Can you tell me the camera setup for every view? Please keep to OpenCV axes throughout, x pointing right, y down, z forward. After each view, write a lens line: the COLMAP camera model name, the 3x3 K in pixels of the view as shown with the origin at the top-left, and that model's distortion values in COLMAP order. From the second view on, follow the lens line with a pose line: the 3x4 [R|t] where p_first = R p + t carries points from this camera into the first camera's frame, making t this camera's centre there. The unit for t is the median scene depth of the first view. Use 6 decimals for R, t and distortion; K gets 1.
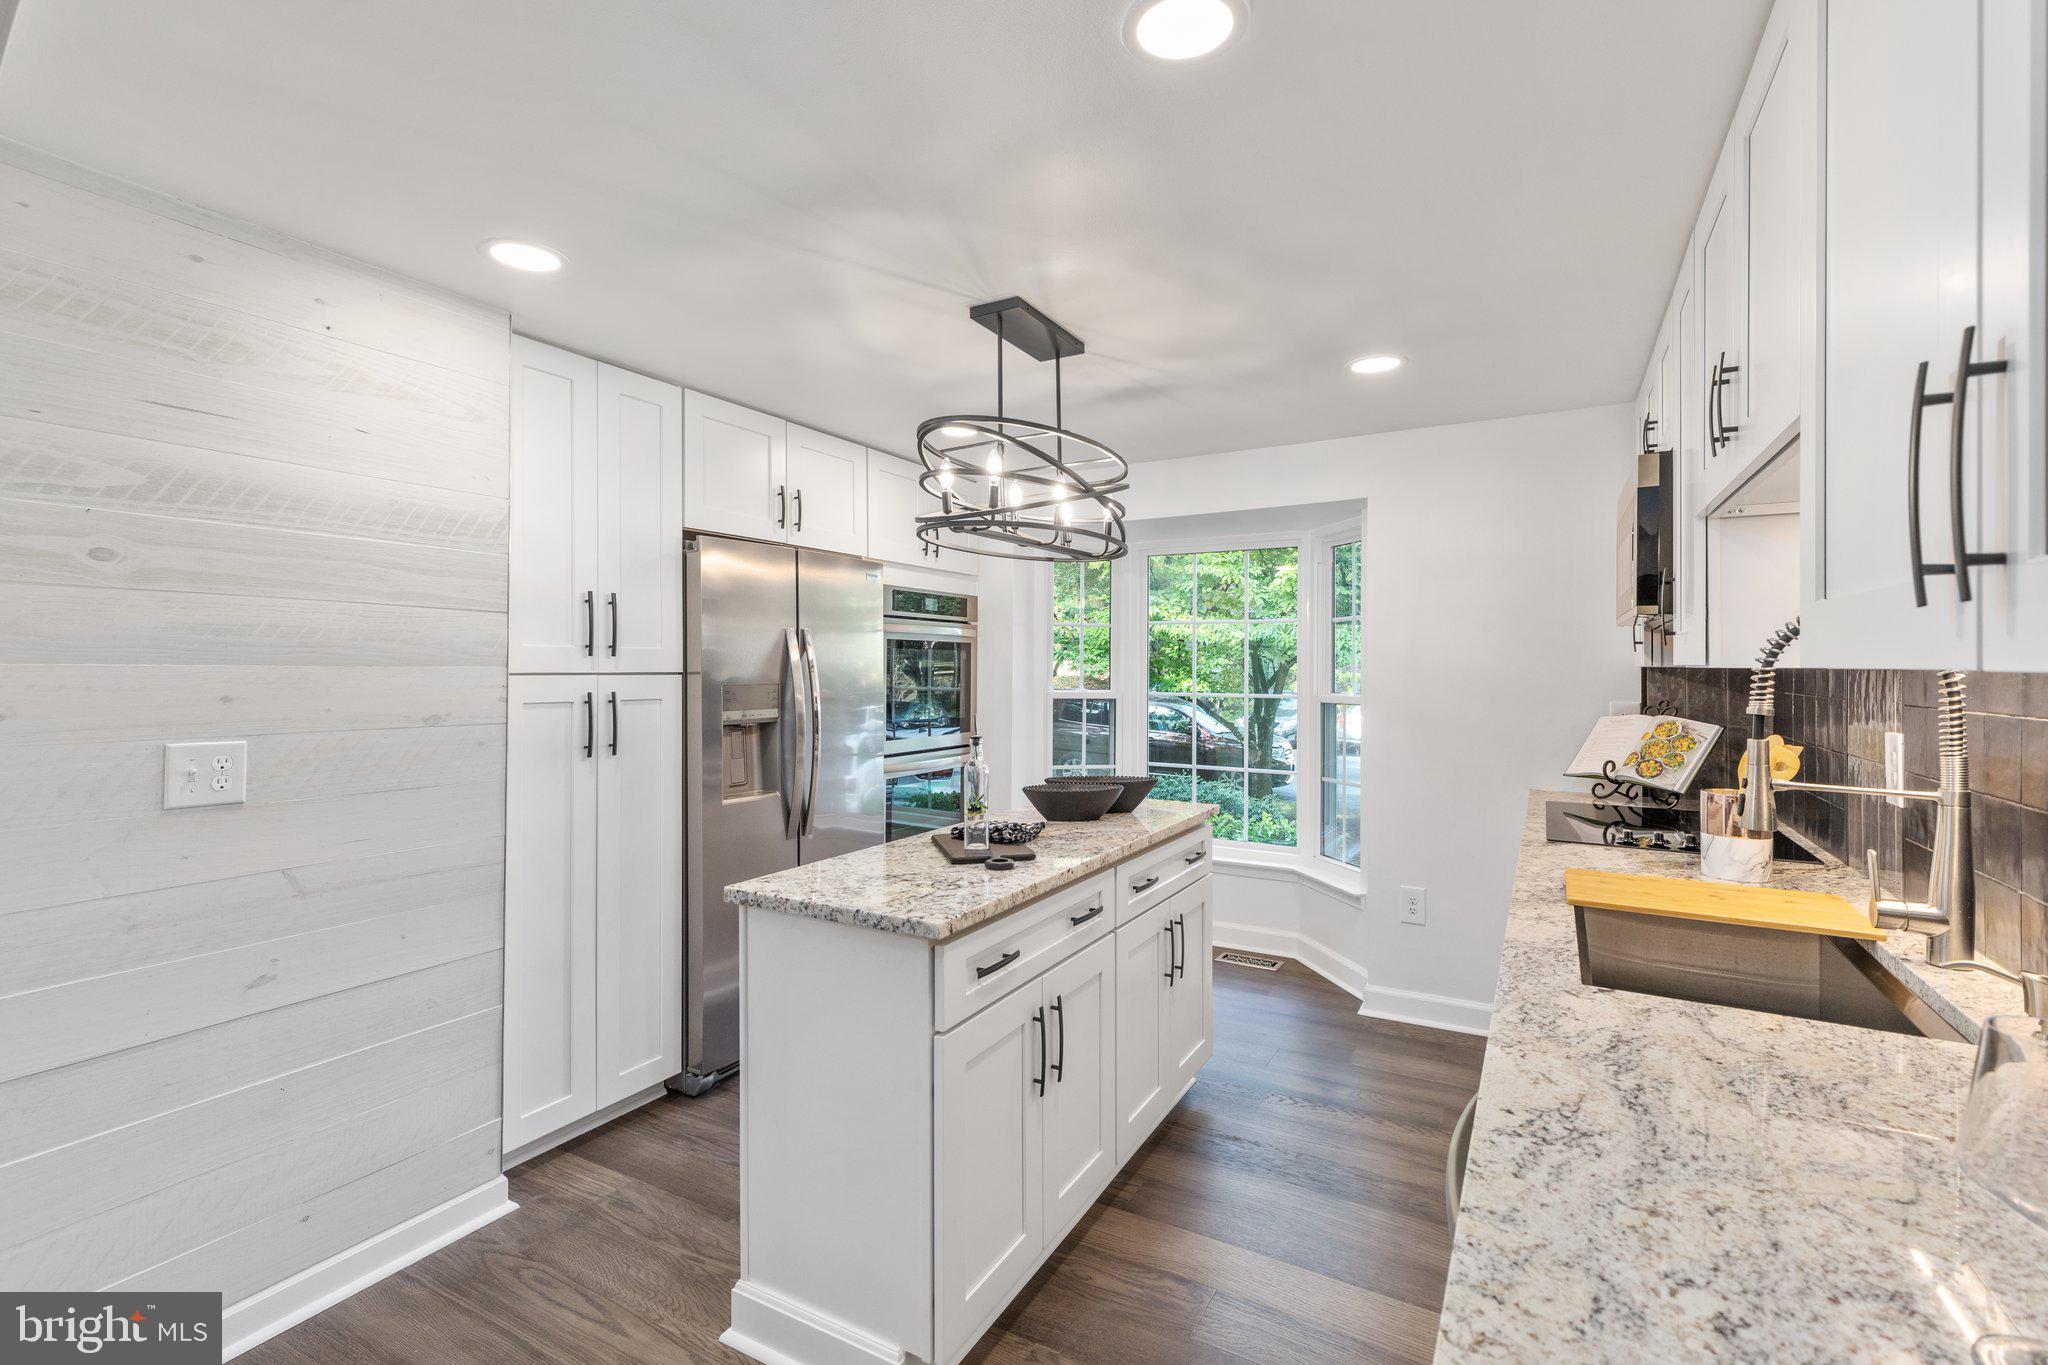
lens RADIAL K [[925.1, 0, 1023.8], [0, 925.1, 662.3], [0, 0, 1]] dist [0.004945, -0.000111]
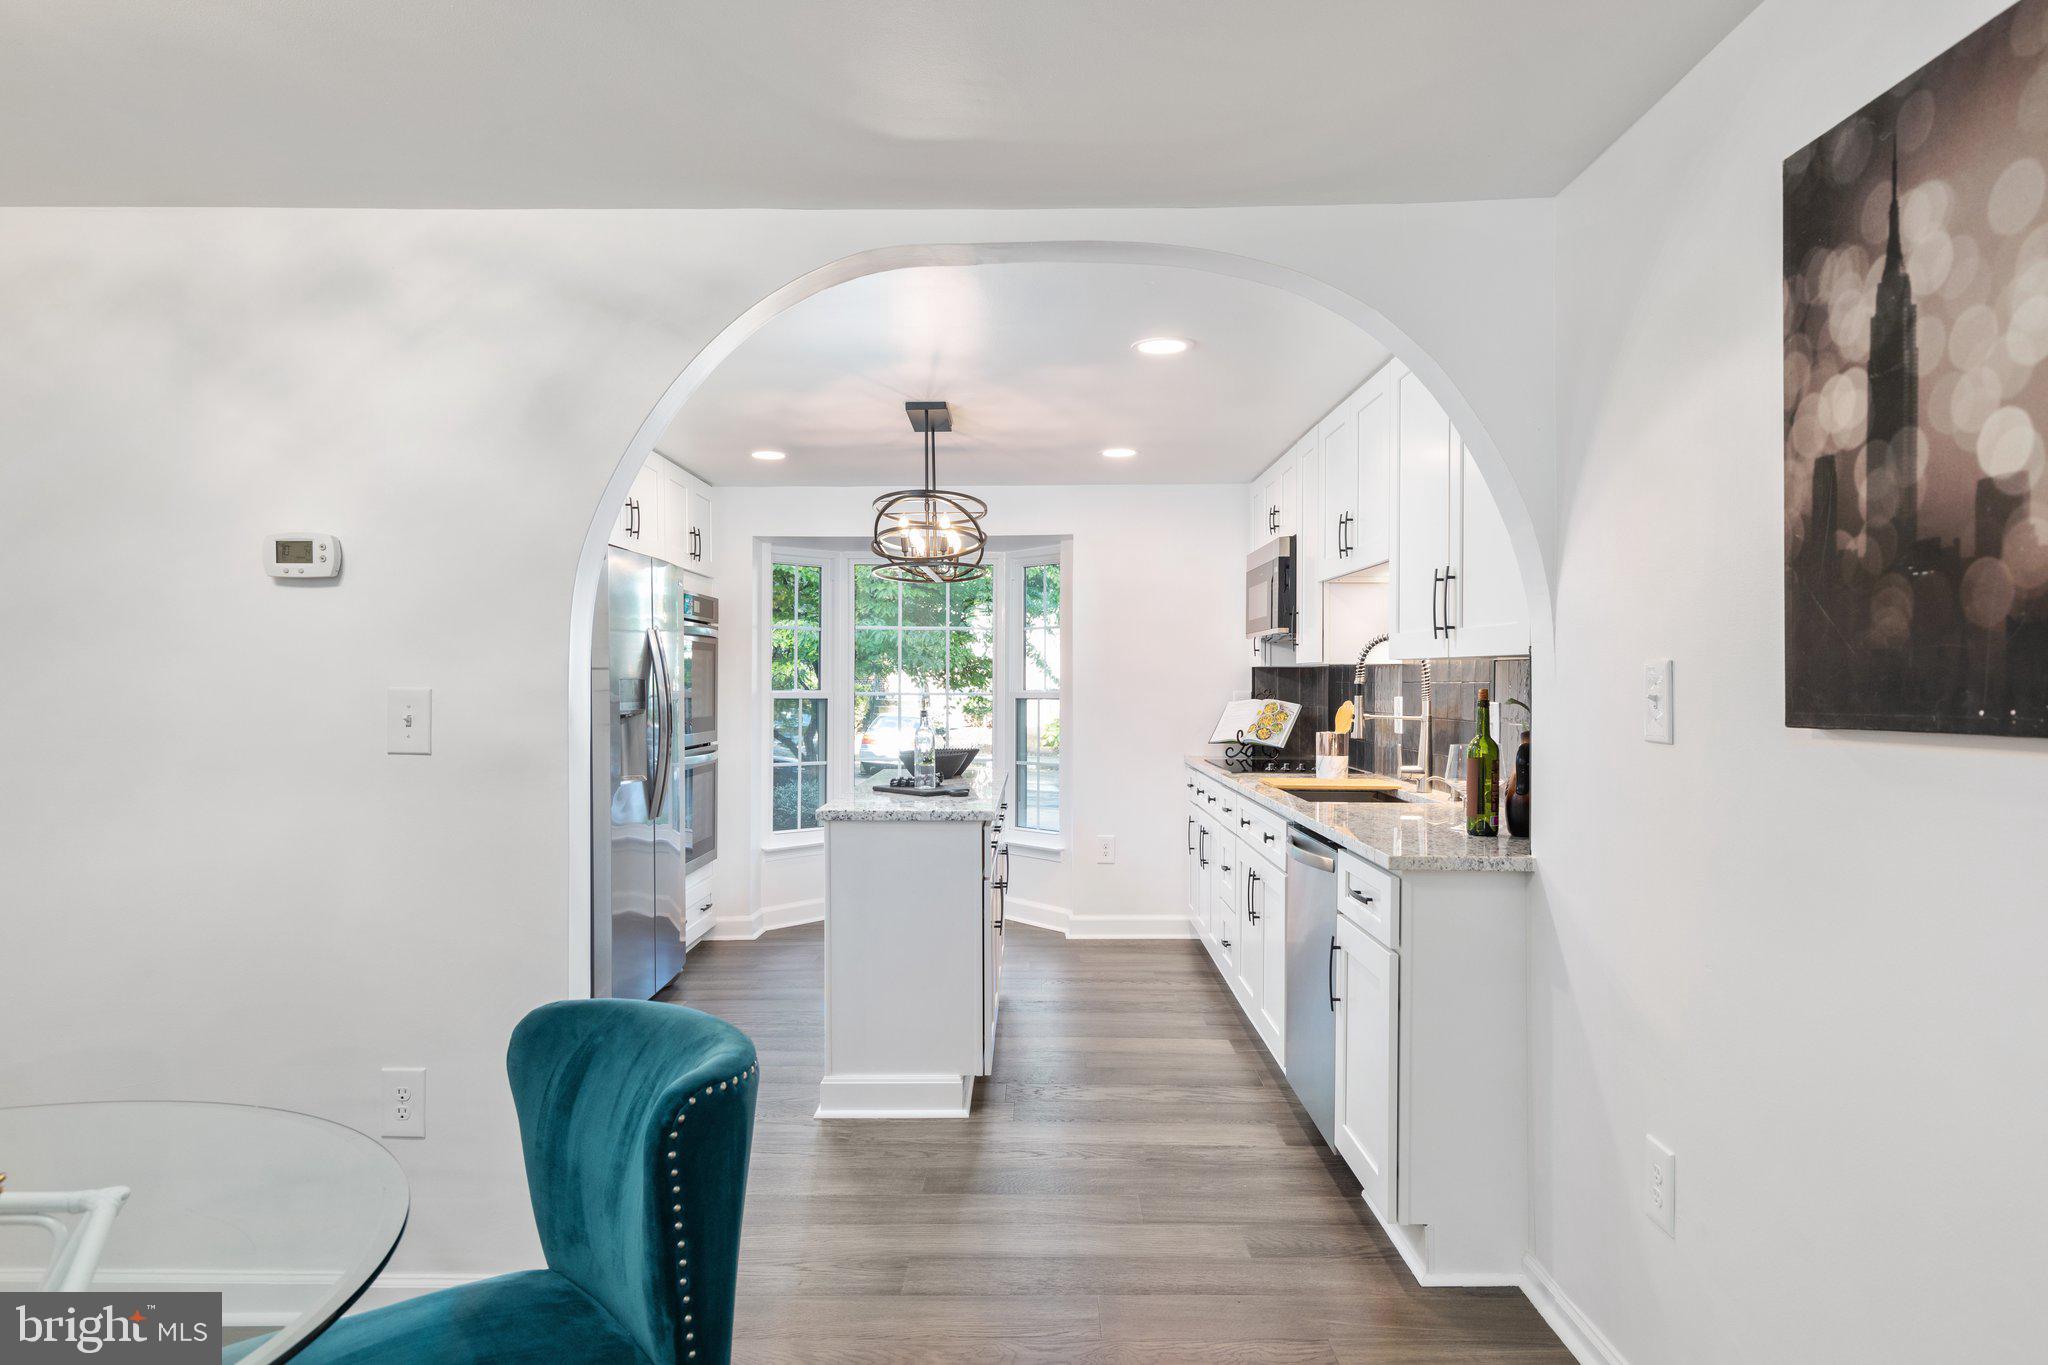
lens RADIAL K [[1220.1, 0, 1033.9], [0, 1220.1, 690.8], [0, 0, 1]] dist [-0.000863, -0.000924]
pose [[0.869179, -0.005875, 0.494463, -0.797392], [-0.001379, 0.999897, 0.014304, 0.021467], [-0.494496, -0.013115, 0.869081, -0.682308]]
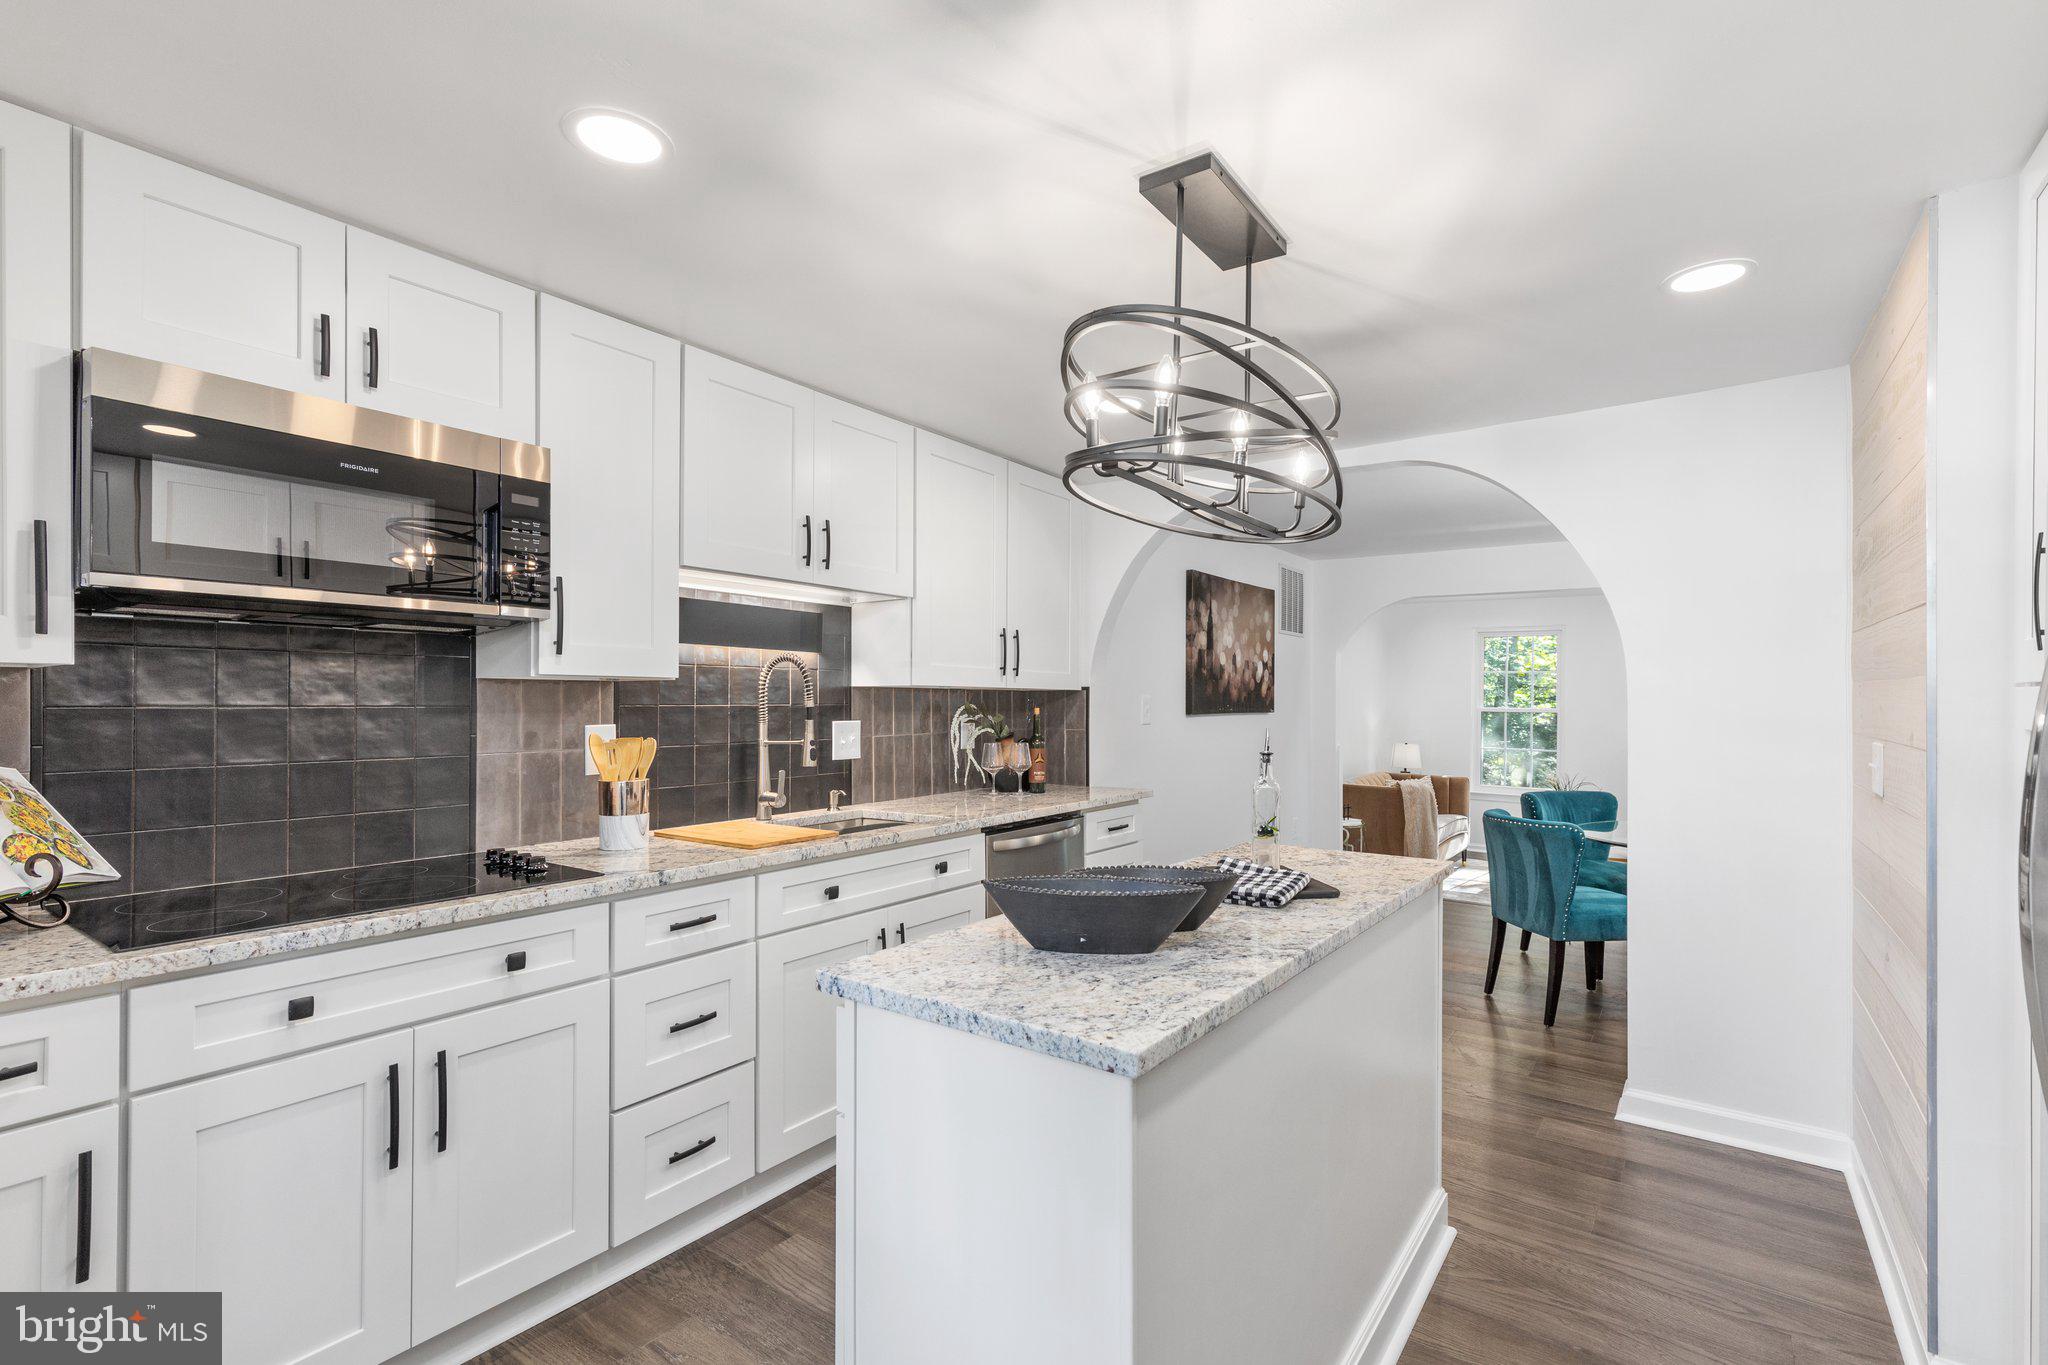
lens RADIAL K [[925.1, 0, 1028.5], [0, 925.1, 700.7], [0, 0, 1]] dist [0.004945, -0.000111]
pose [[-0.993583, -0.007239, 0.112871, 0.074258], [-0.007673, 0.999965, -0.003411, 0.029400], [-0.112842, -0.004255, -0.993604, 1.865225]]
